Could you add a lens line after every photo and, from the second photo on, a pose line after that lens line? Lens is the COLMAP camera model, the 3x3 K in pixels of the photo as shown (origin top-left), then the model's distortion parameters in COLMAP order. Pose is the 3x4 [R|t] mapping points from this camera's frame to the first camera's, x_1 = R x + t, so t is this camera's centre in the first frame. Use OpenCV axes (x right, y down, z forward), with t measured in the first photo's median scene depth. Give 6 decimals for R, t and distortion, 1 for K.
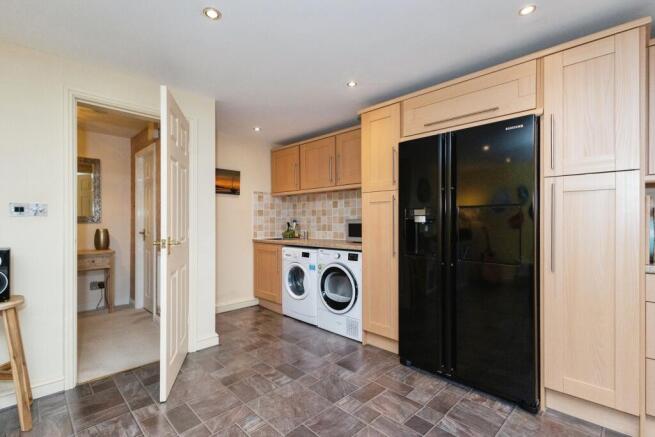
lens RADIAL K [[308.7, 0, 325.4], [0, 308.7, 216.8], [0, 0, 1]] dist [-0.000529, -0.000002]
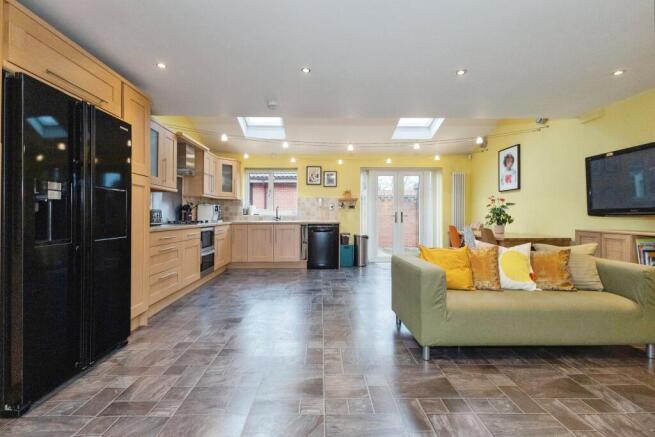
lens RADIAL K [[308.7, 0, 325.4], [0, 308.7, 216.8], [0, 0, 1]] dist [-0.000529, -0.000002]
pose [[-0.732672, 0.000242, 0.680582, -0.890503], [-0.005860, 0.999961, -0.006664, 0.080734], [-0.680556, -0.008871, -0.732642, 1.413067]]
